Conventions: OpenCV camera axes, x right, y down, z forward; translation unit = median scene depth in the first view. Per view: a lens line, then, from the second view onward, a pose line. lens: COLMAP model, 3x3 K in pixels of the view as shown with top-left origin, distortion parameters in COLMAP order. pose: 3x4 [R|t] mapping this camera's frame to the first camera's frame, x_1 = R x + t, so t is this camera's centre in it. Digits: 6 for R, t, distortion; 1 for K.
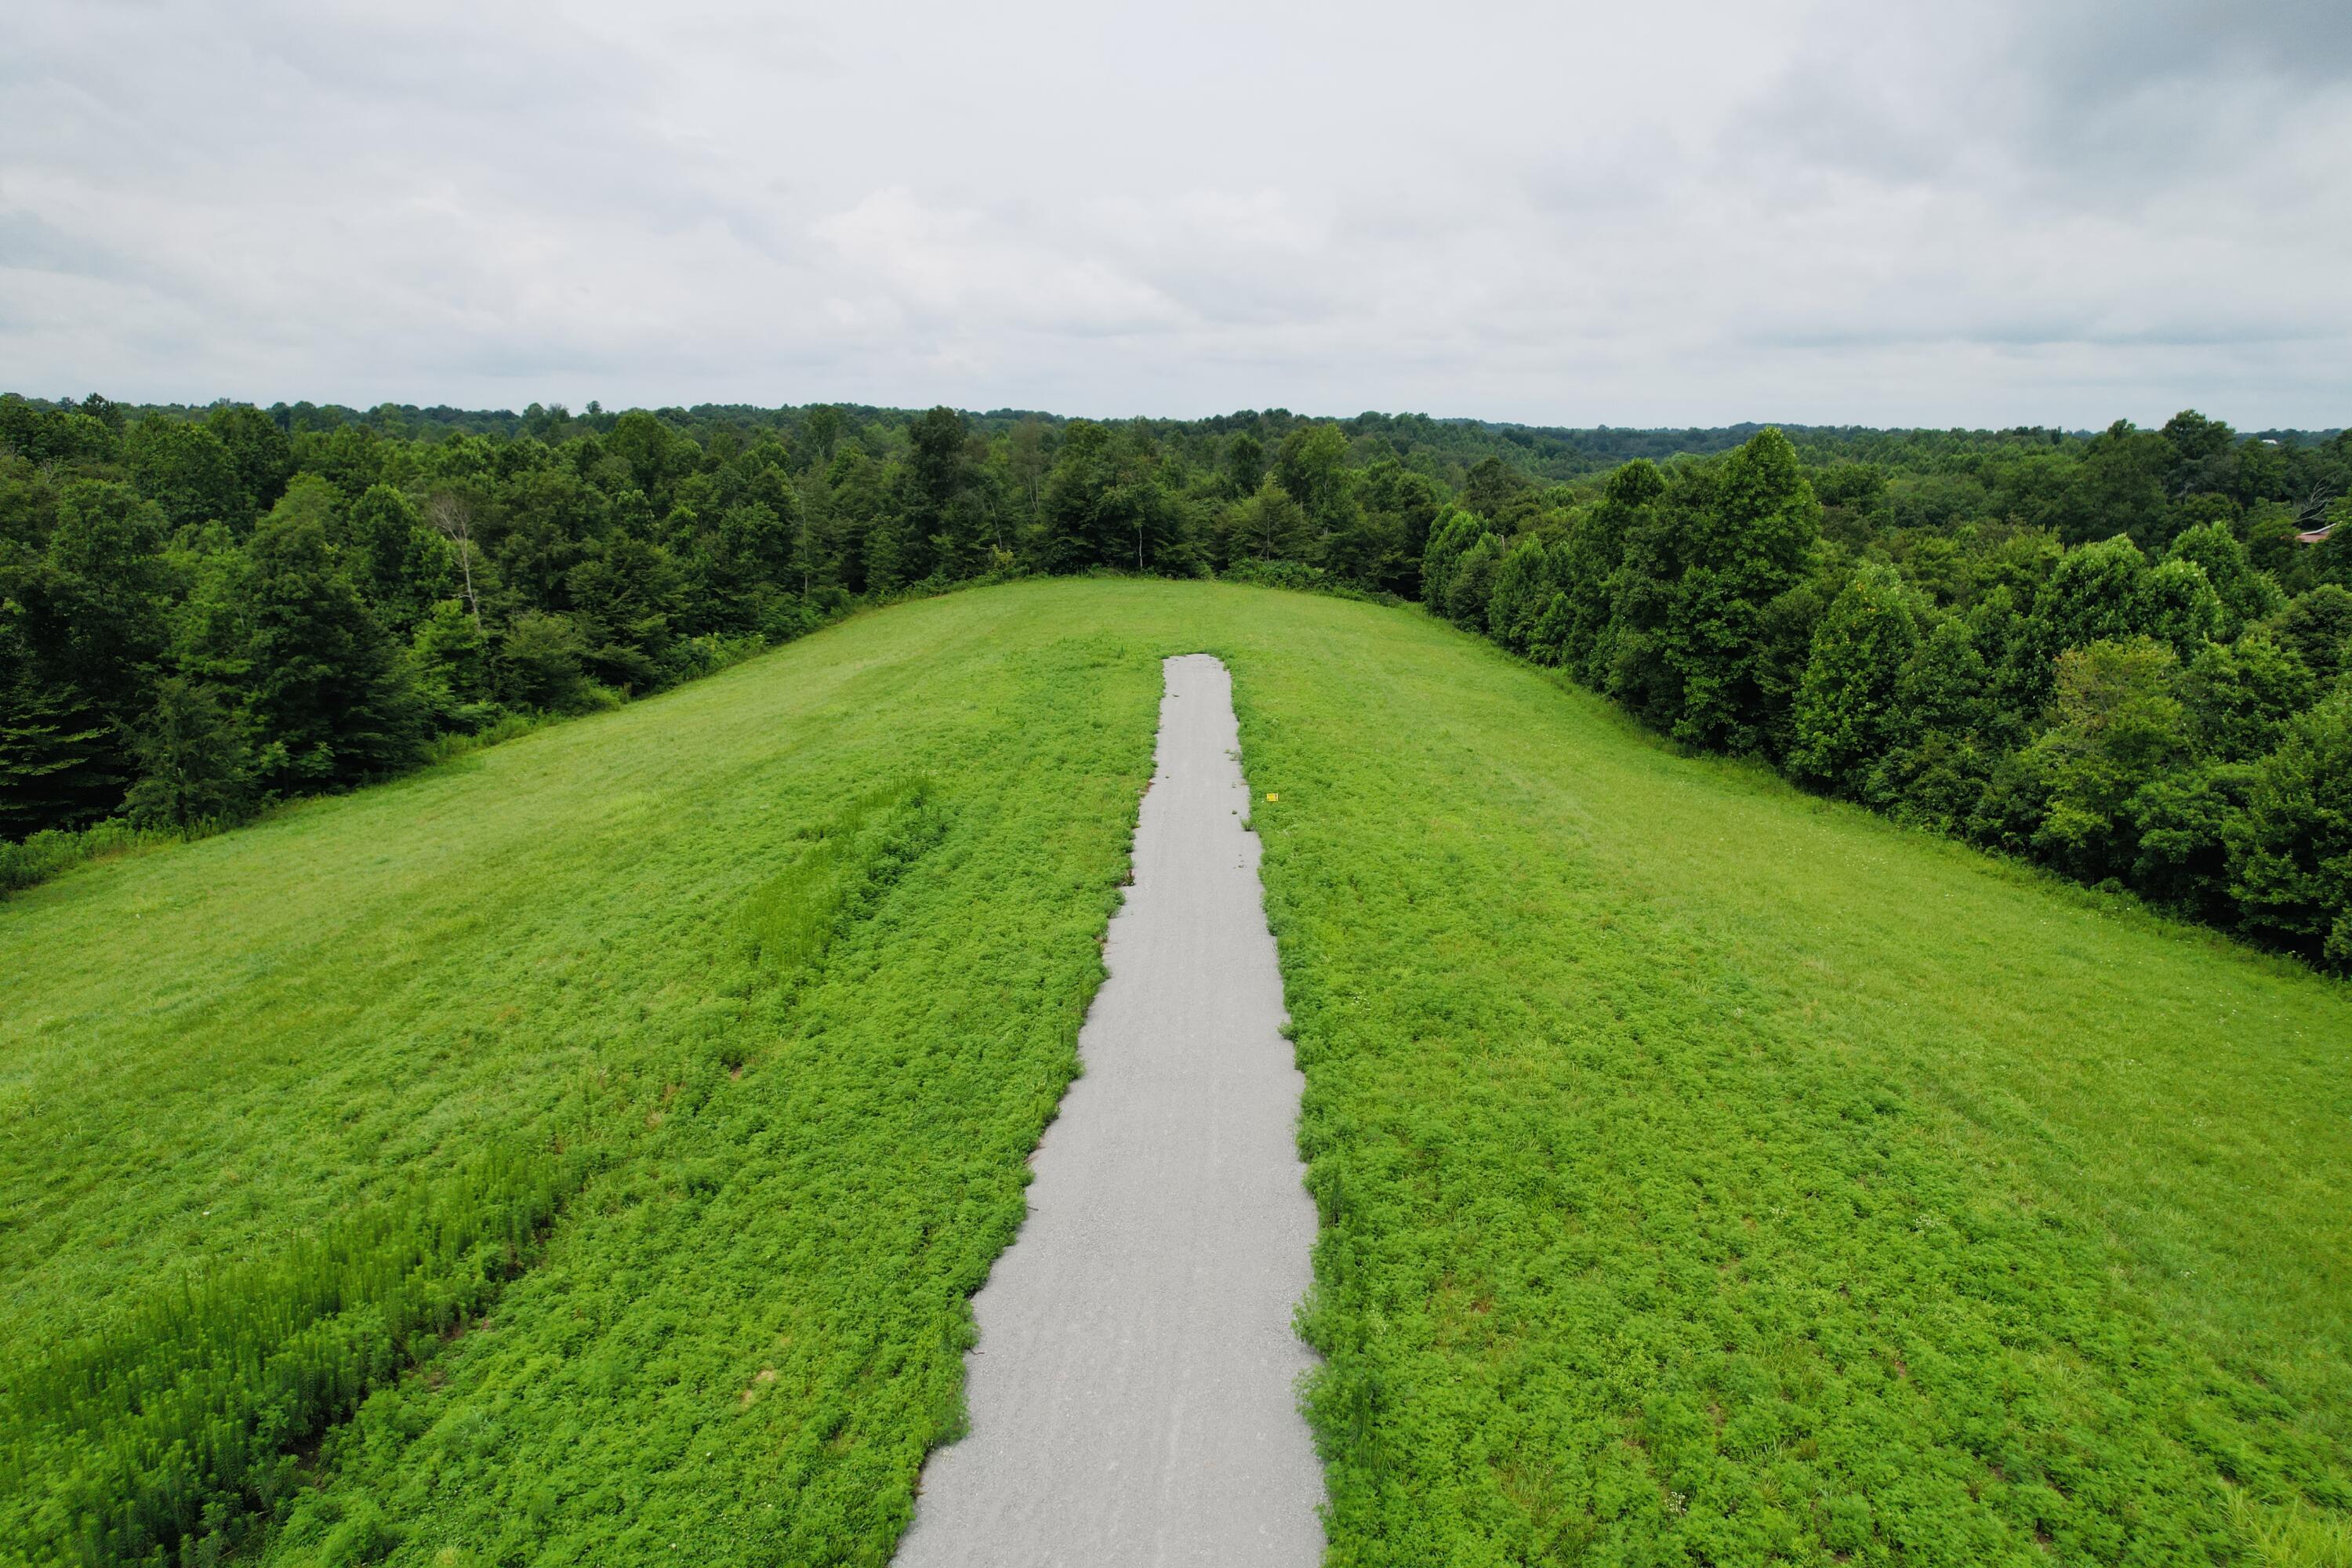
lens RADIAL K [[1501.3, 0, 1176.0], [0, 1501.3, 784.0], [0, 0, 1]] dist [-0.071922, 0.064172]
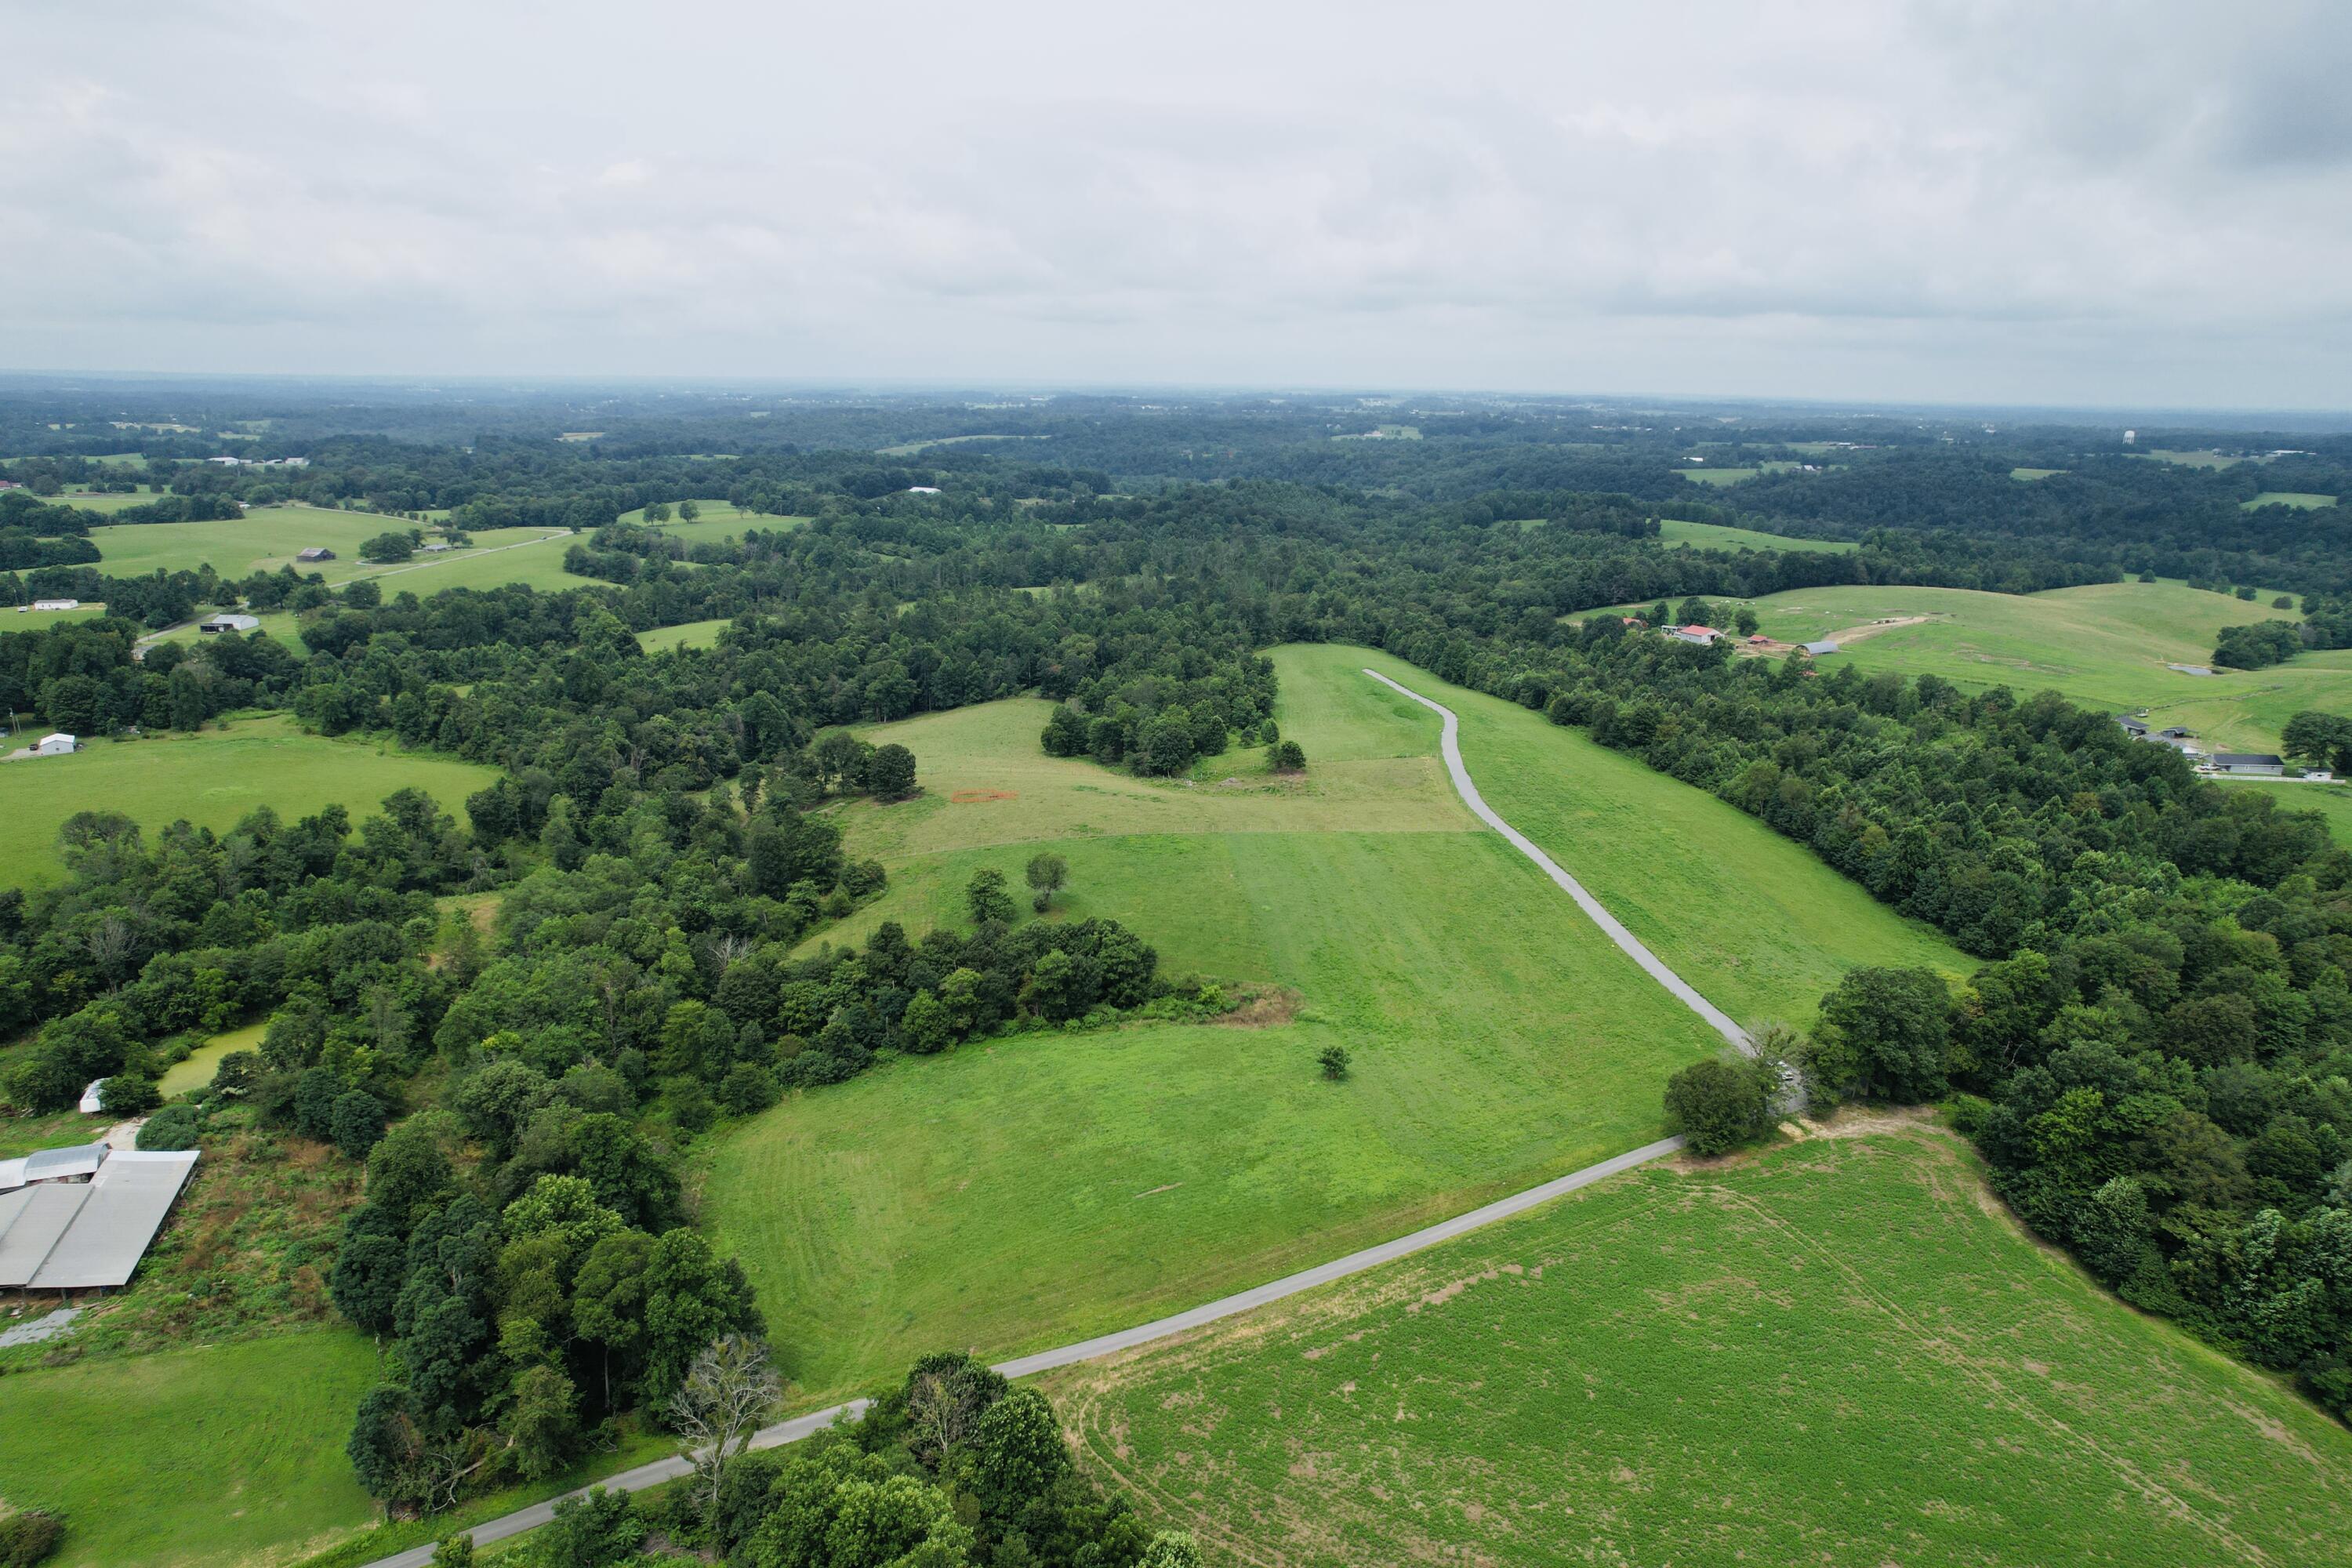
lens RADIAL K [[1501.3, 0, 1176.0], [0, 1501.3, 784.0], [0, 0, 1]] dist [-0.071922, 0.064172]
pose [[0.985627, -0.038767, 0.164431, -1.178071], [0.033086, 0.998762, 0.037150, 0.079477], [-0.165667, -0.031175, 0.985689, -3.197303]]
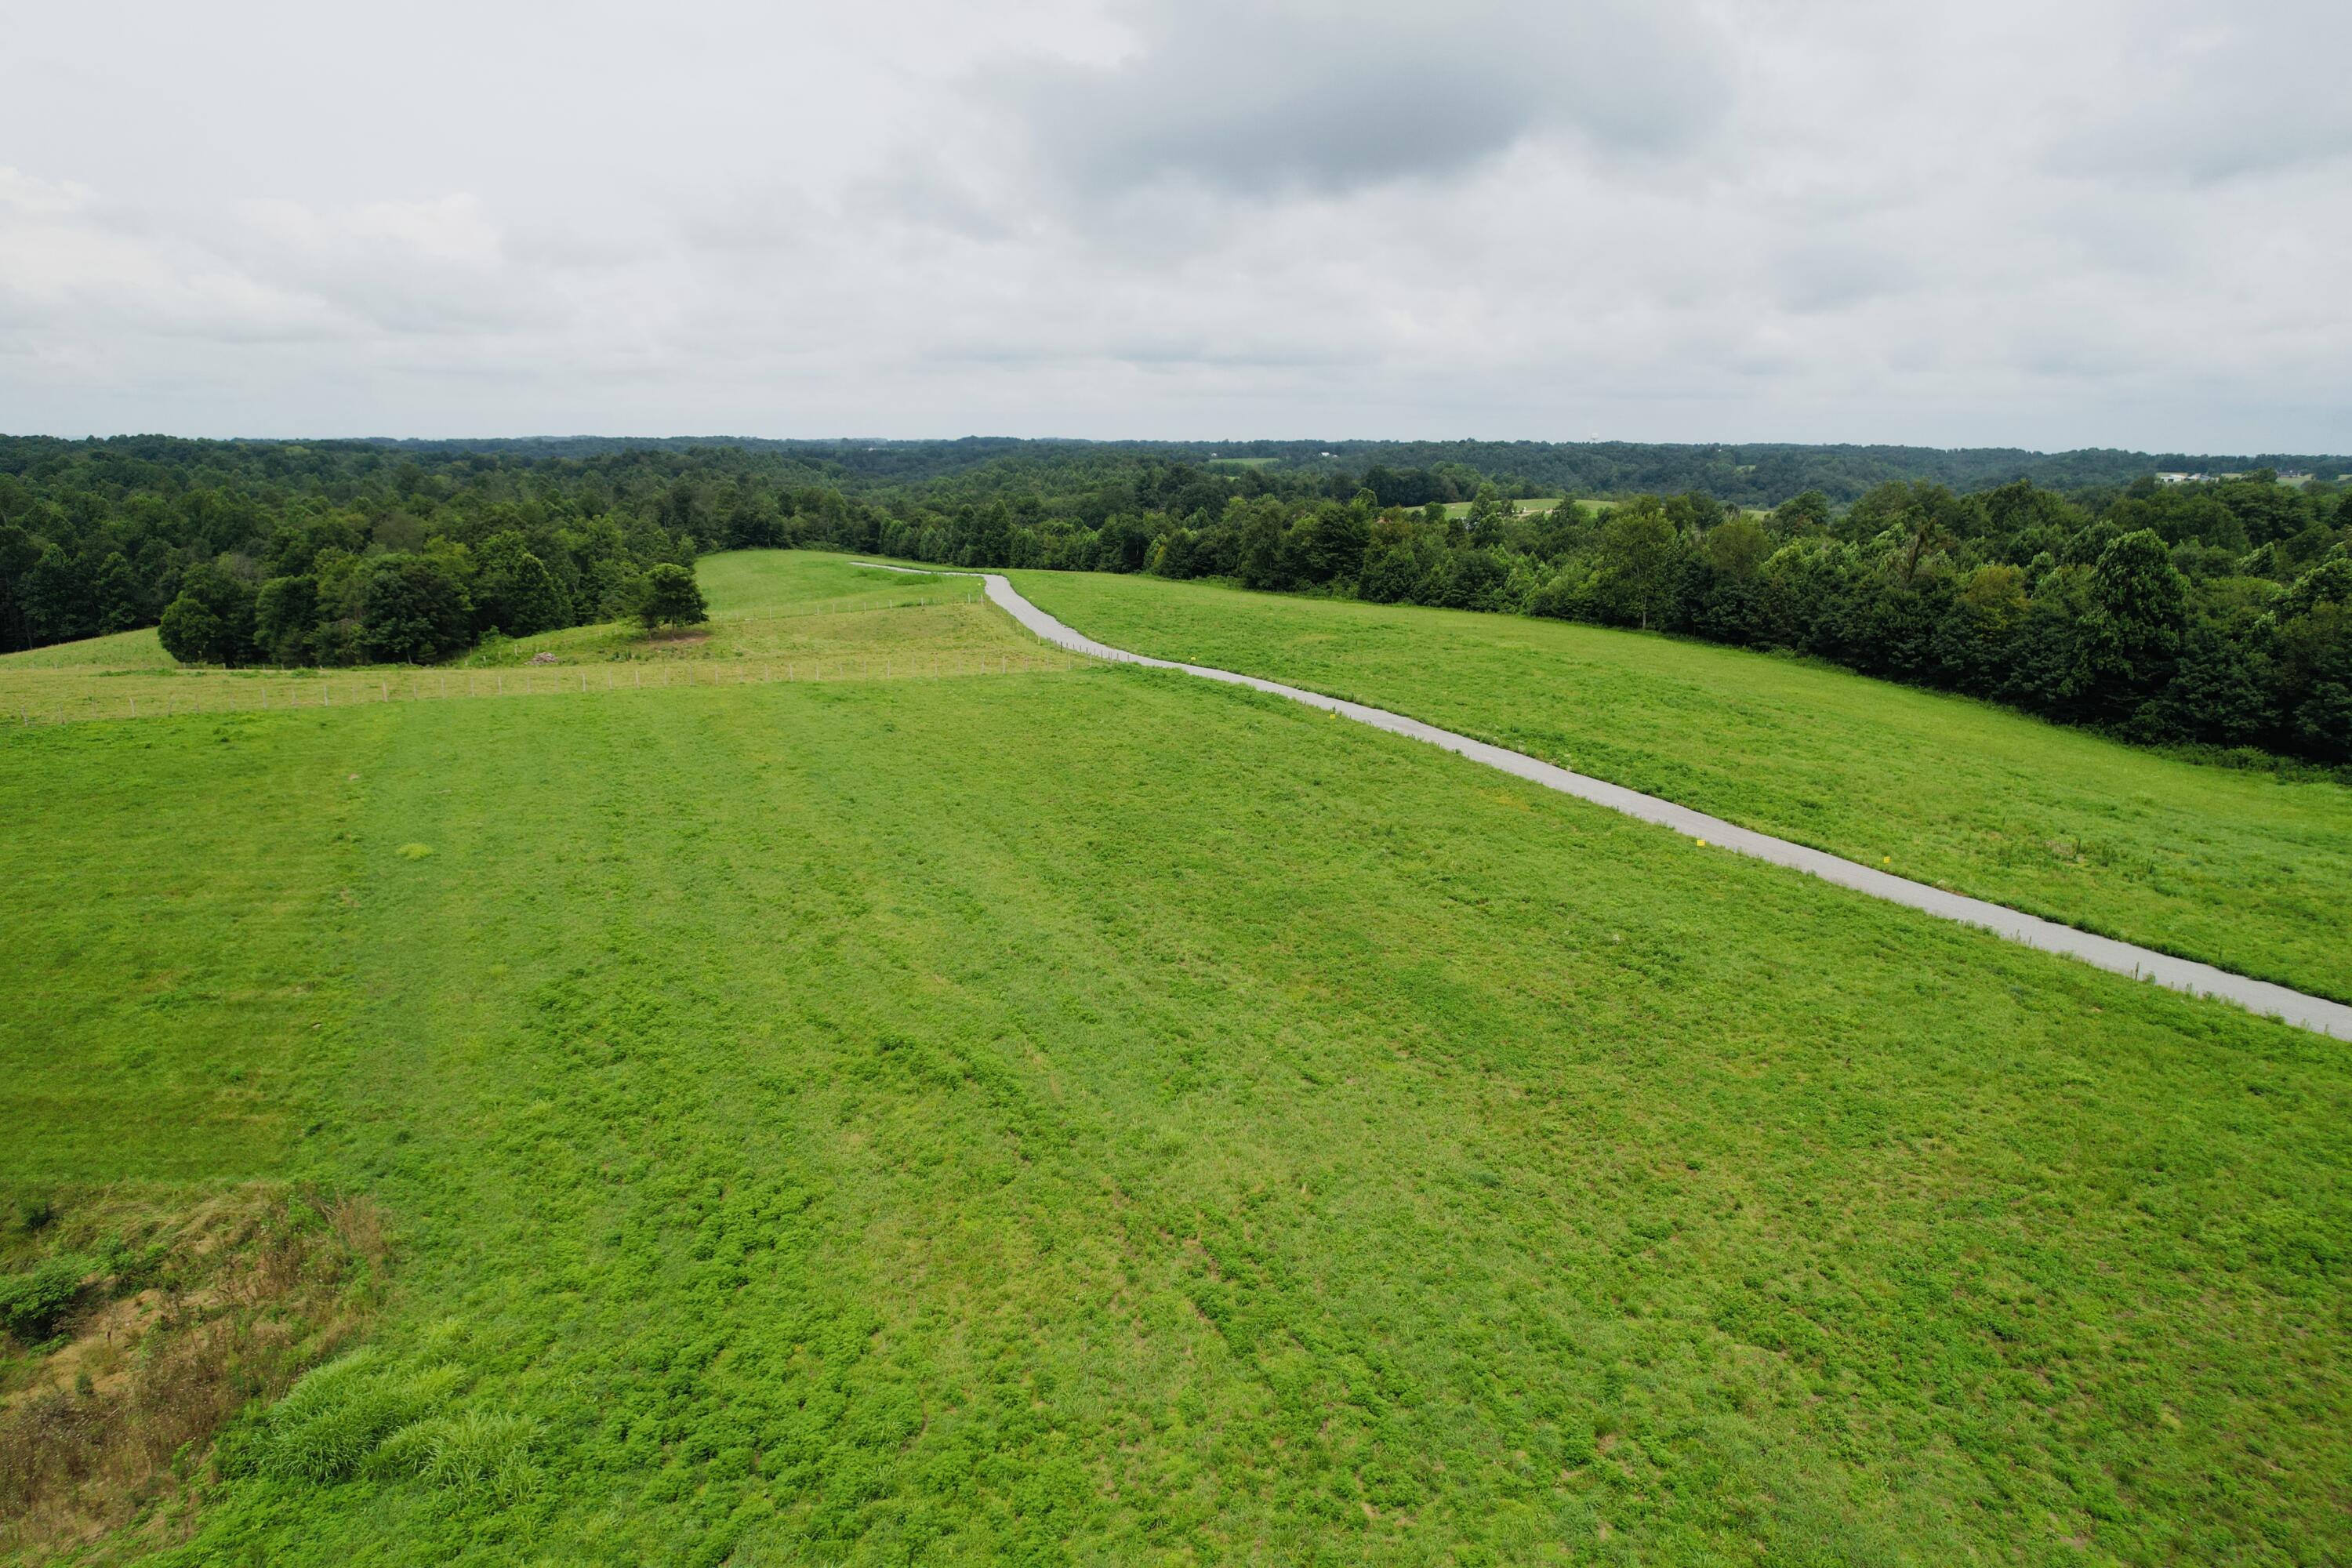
lens RADIAL K [[1501.3, 0, 1176.0], [0, 1501.3, 784.0], [0, 0, 1]] dist [-0.071922, 0.064172]
pose [[0.880597, -0.106221, 0.461808, -0.731529], [0.108141, 0.993883, 0.022396, 0.320950], [-0.461362, 0.030219, 0.886697, -1.809907]]
